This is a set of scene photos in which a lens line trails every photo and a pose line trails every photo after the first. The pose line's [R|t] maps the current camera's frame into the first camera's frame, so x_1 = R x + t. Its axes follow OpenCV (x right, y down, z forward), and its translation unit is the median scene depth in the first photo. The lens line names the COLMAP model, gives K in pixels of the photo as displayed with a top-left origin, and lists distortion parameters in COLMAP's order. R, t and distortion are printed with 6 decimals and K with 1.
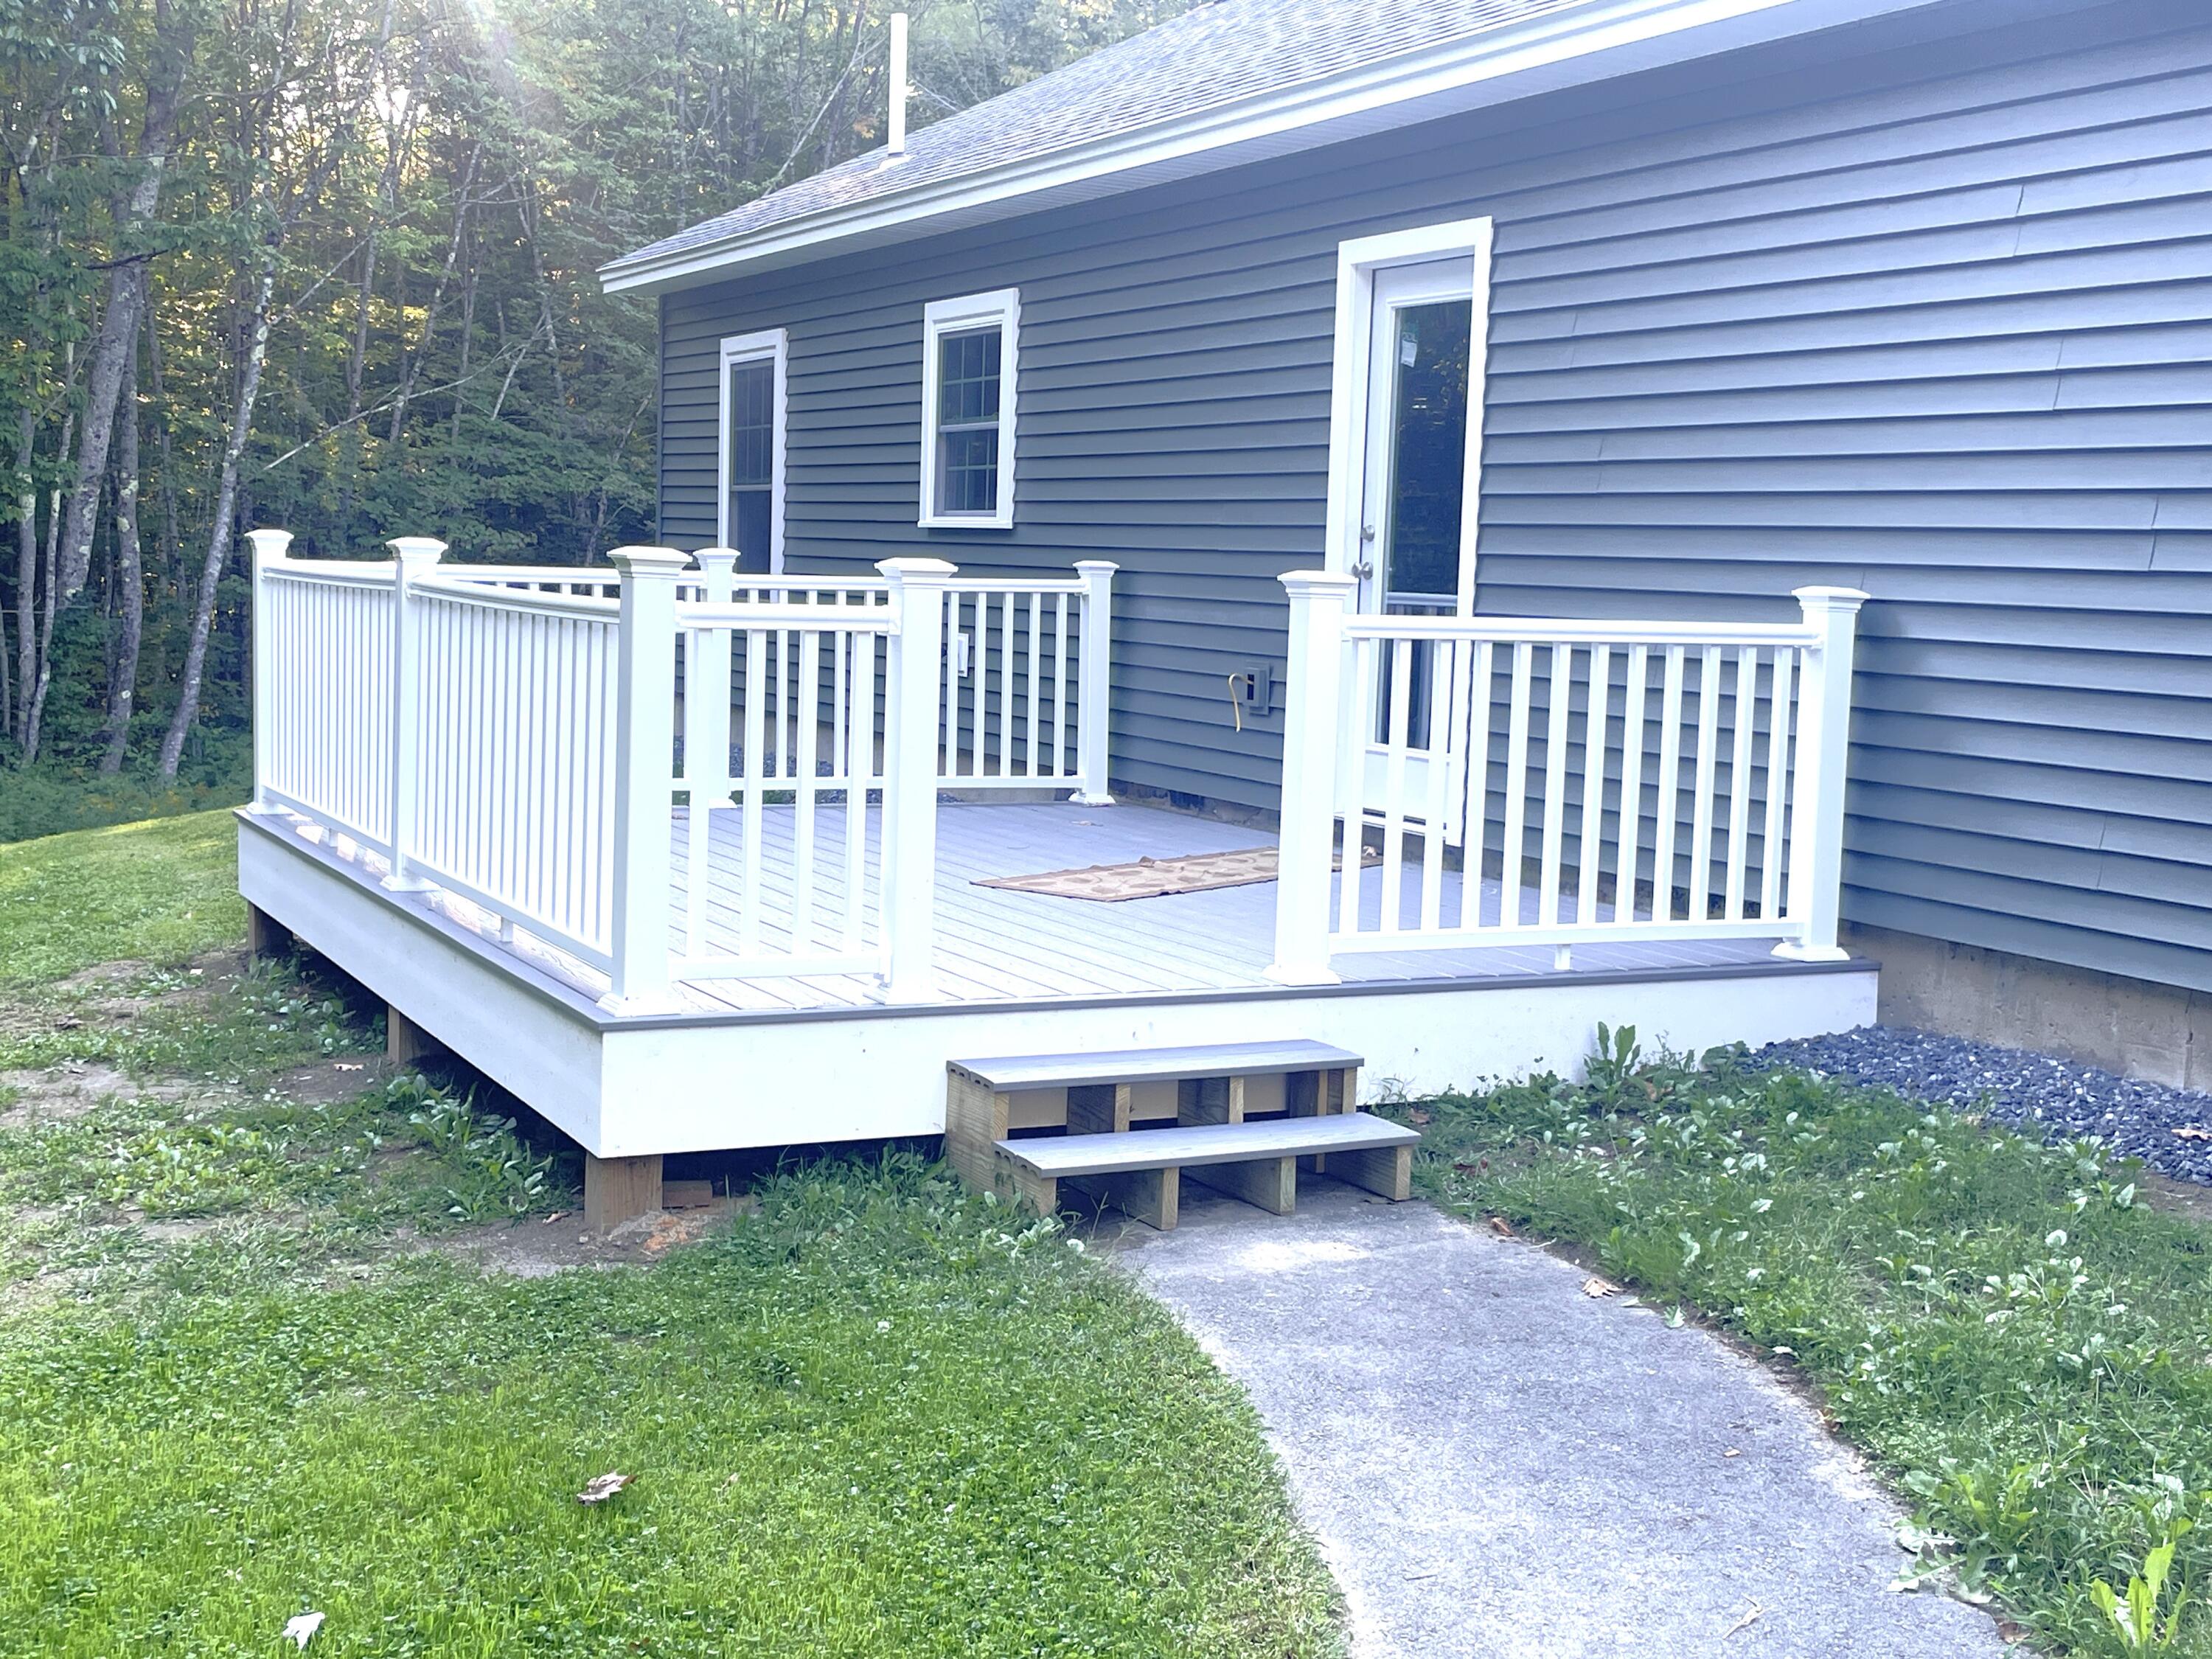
lens RADIAL K [[2916.8, 0, 1106.0], [0, 2916.8, 829.5], [0, 0, 1]] dist [0.174276, 0.000575]
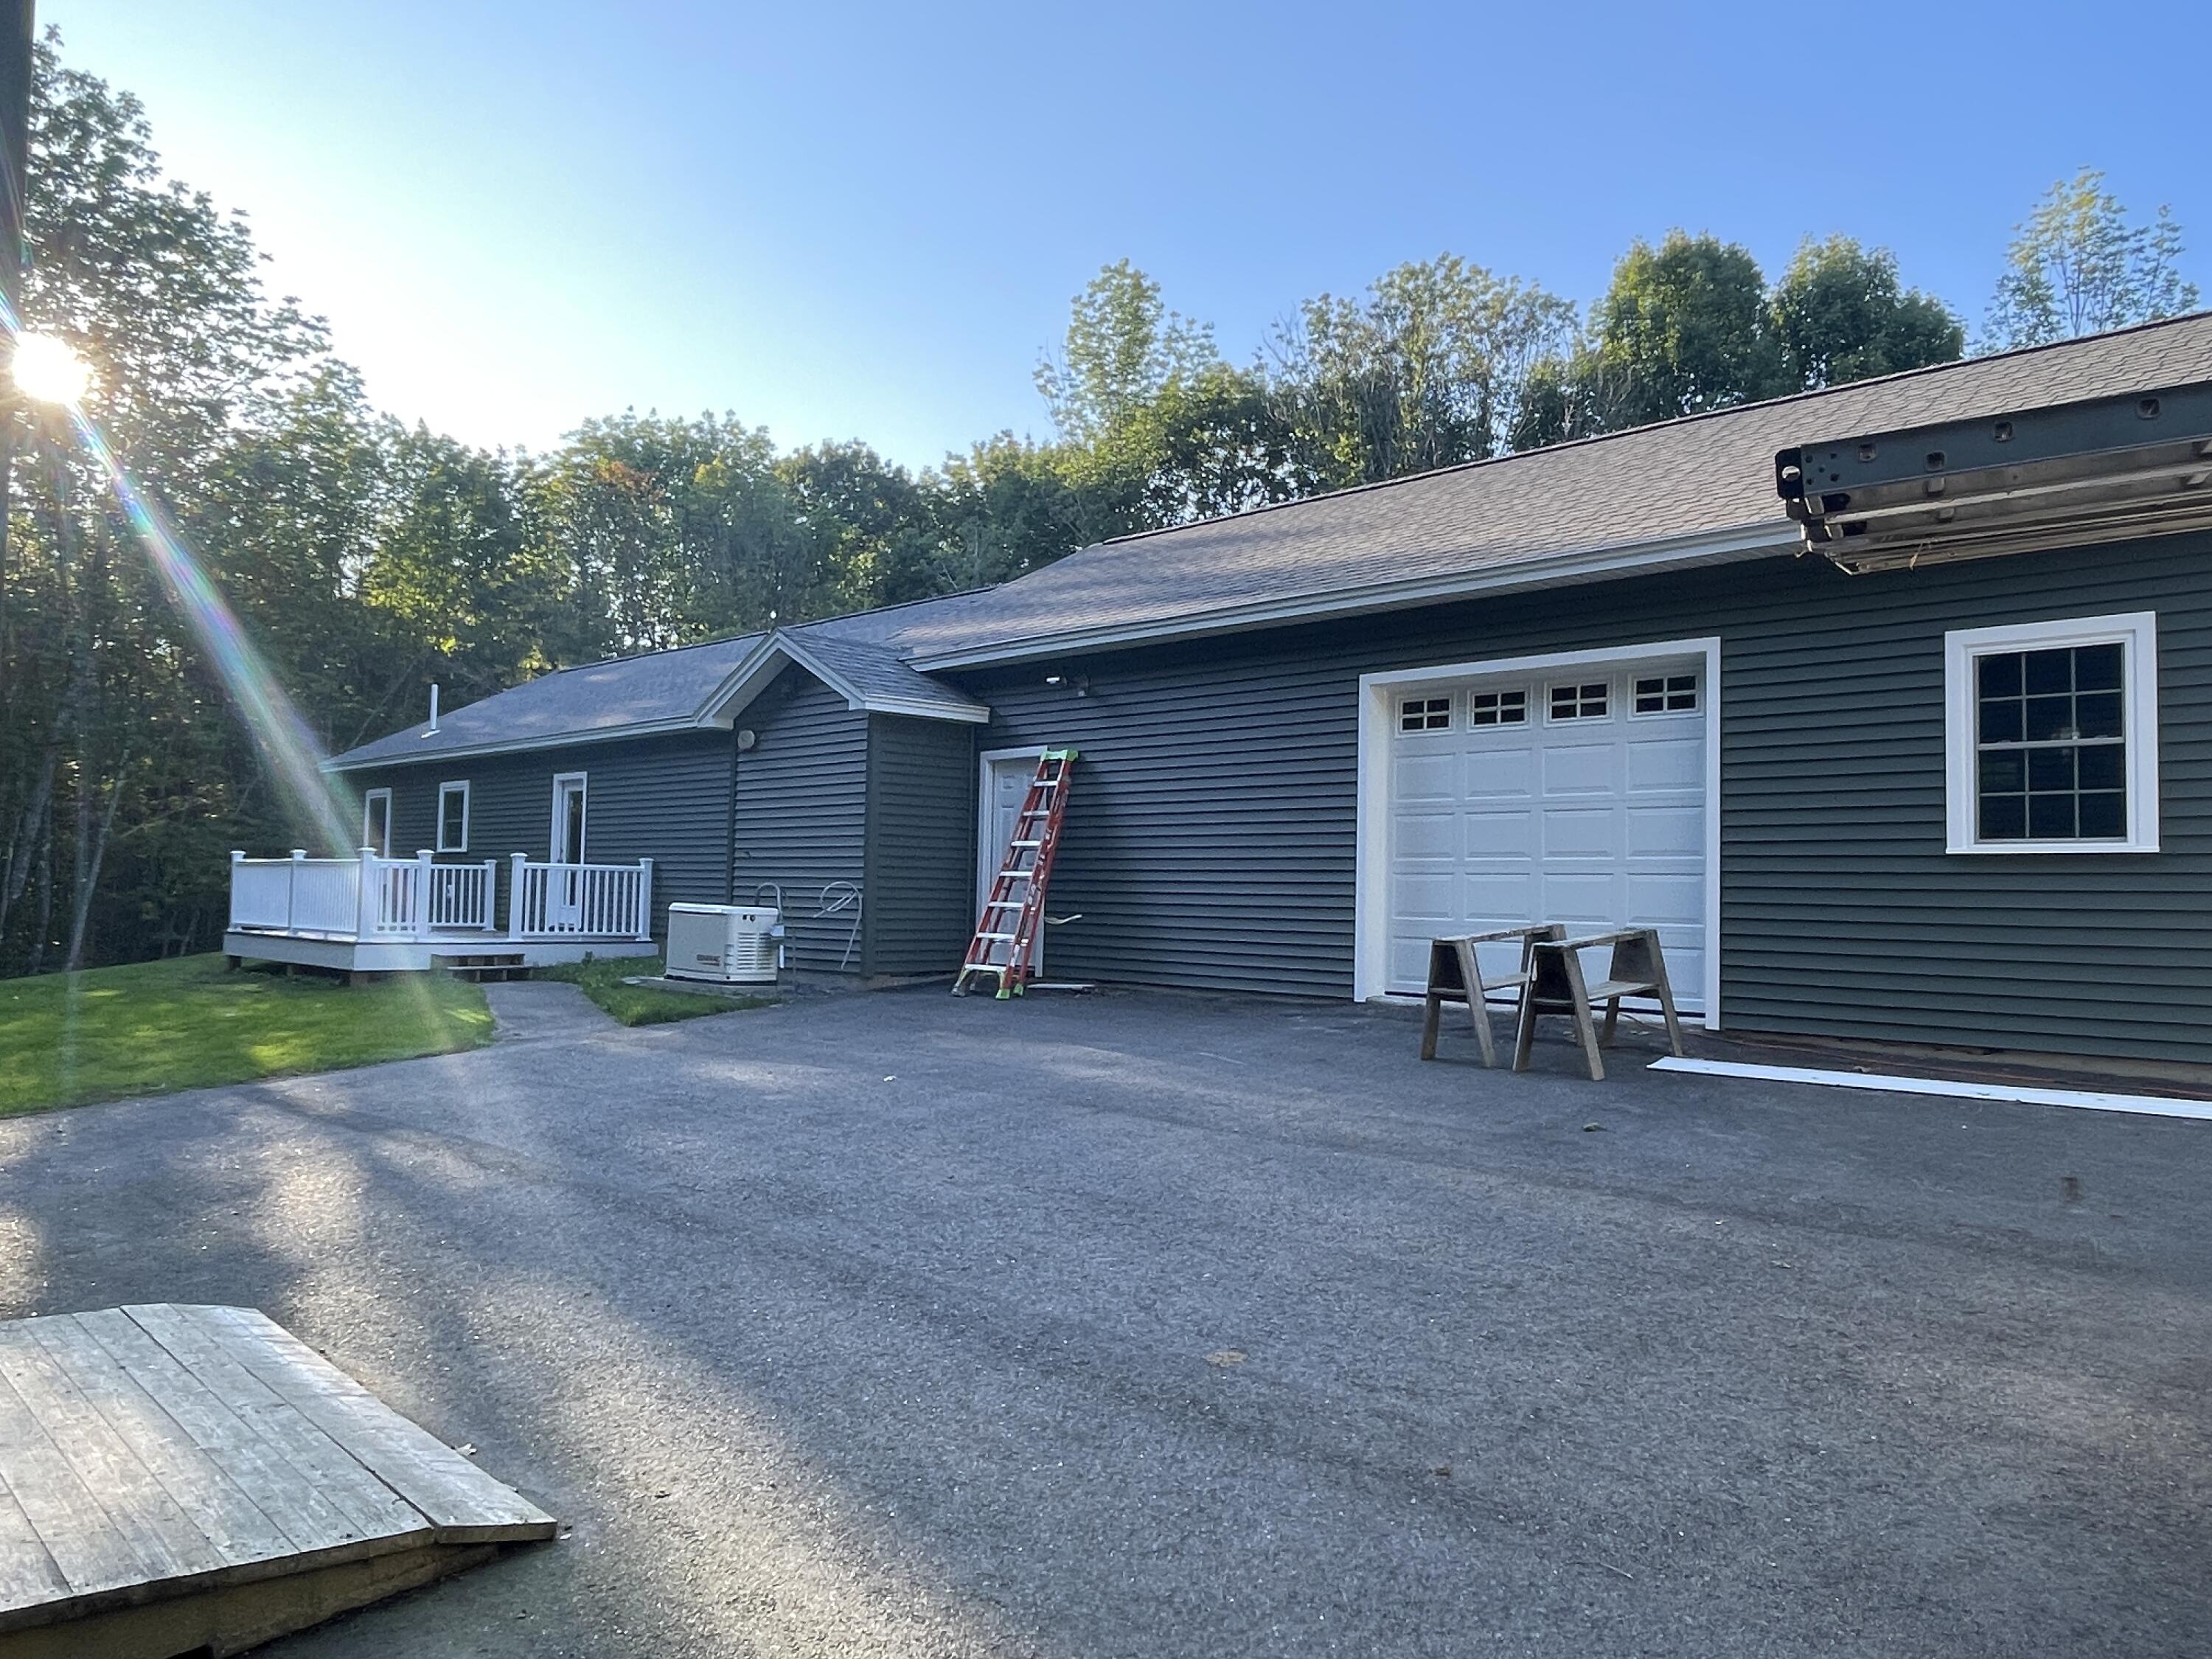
lens RADIAL K [[1532.7, 0, 1106.0], [0, 1532.7, 829.5], [0, 0, 1]] dist [0.005171, 0.002438]
pose [[0.943973, -0.002783, 0.330011, 0.103532], [0.043978, 0.992107, -0.117428, 0.141176], [-0.327079, 0.125362, 0.936645, -1.128362]]
